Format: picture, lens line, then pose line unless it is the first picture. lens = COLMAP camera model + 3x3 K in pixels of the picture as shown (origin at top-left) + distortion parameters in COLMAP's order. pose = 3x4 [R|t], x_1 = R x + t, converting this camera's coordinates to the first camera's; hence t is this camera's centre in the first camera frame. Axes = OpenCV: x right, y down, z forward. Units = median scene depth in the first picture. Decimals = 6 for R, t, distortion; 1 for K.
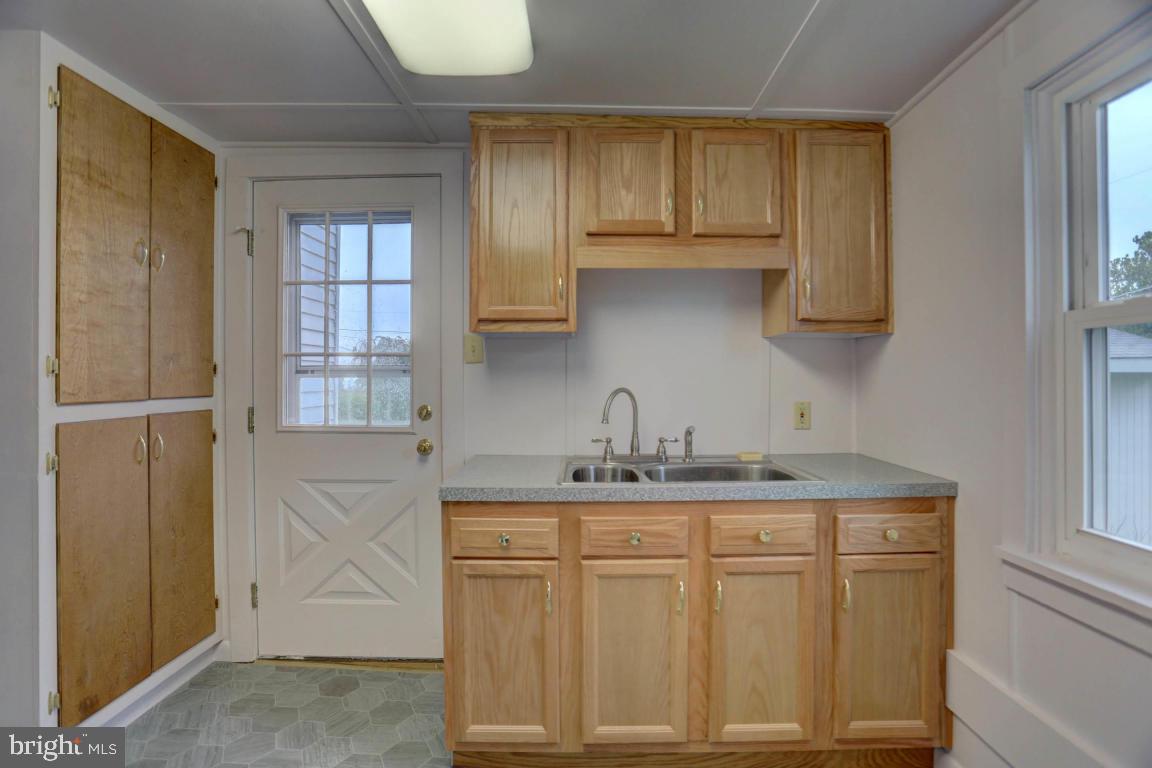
lens RADIAL K [[562.0, 0, 580.2], [0, 562.0, 373.3], [0, 0, 1]] dist [-0.069546, 0.030220]
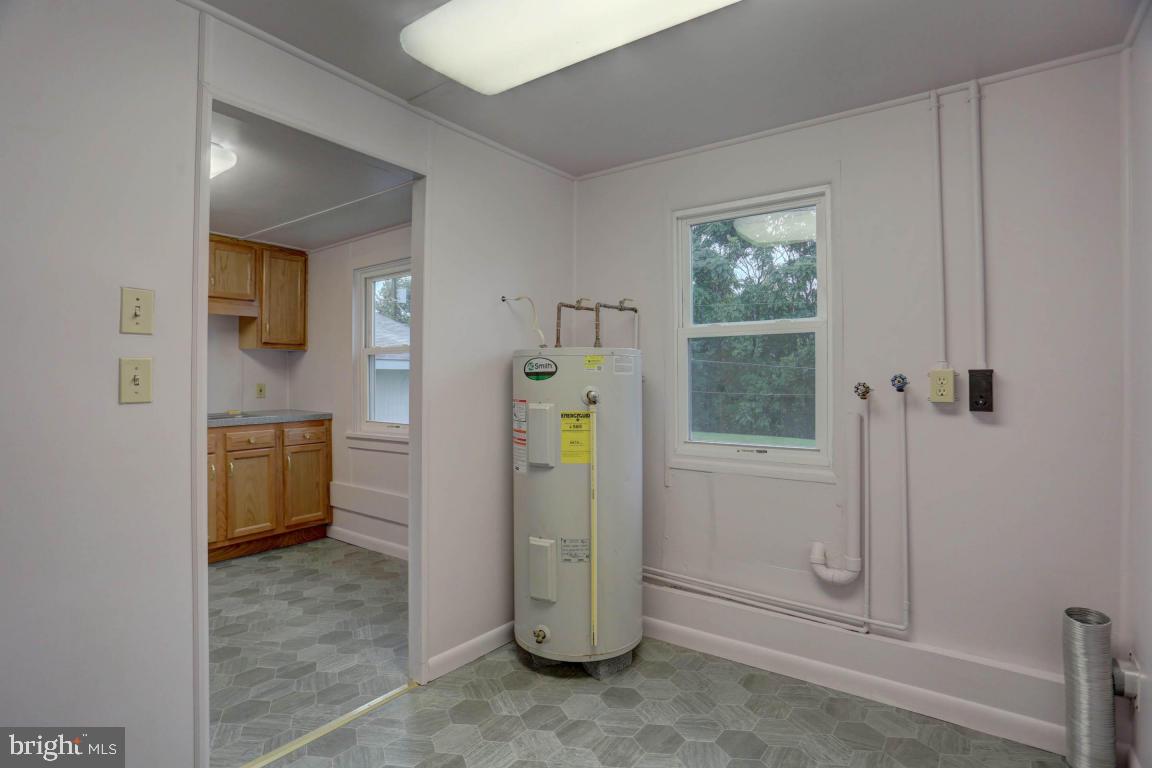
lens RADIAL K [[573.2, 0, 581.4], [0, 573.2, 382.8], [0, 0, 1]] dist [-0.067790, 0.027096]
pose [[0.573347, -0.005822, 0.819292, -0.635098], [-0.006792, 0.999907, 0.011858, 0.018974], [-0.819284, -0.012364, 0.573254, -1.158654]]
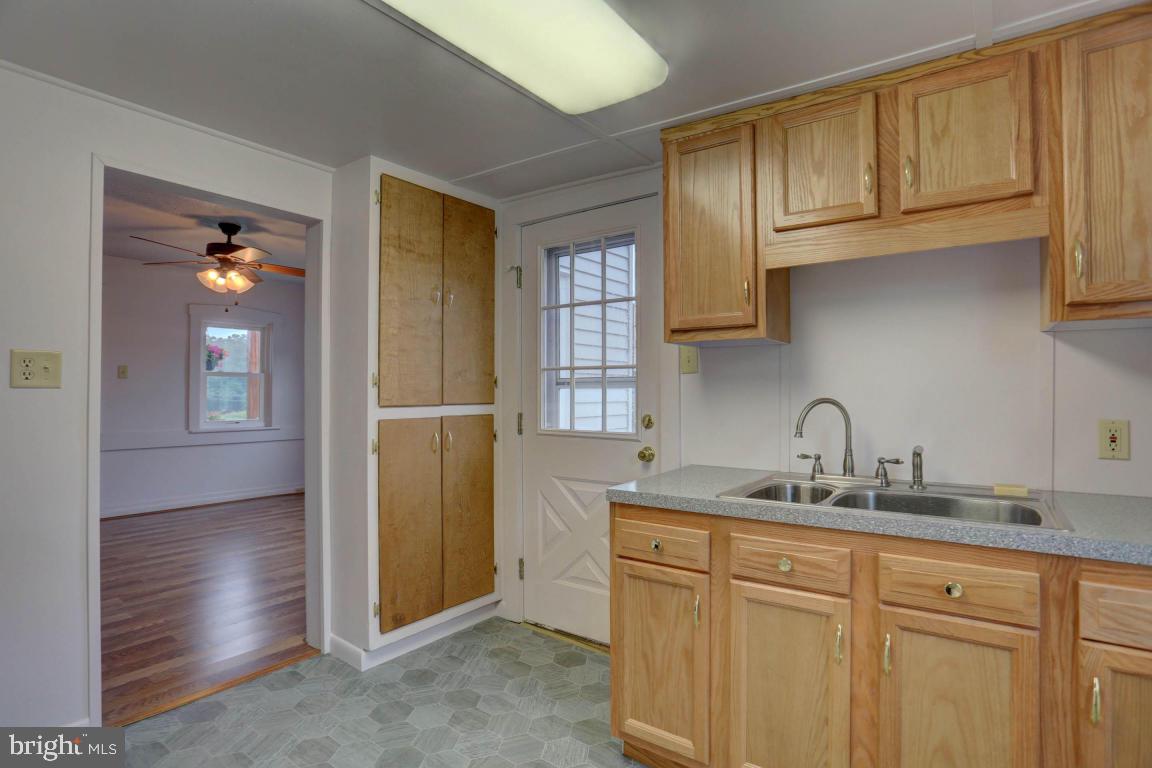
lens RADIAL K [[573.2, 0, 581.4], [0, 573.2, 382.8], [0, 0, 1]] dist [-0.067790, 0.027096]
pose [[0.816267, -0.009090, -0.577603, 0.295040], [0.005051, 0.999950, -0.008599, 0.007774], [0.577652, 0.004102, 0.816273, 0.056701]]
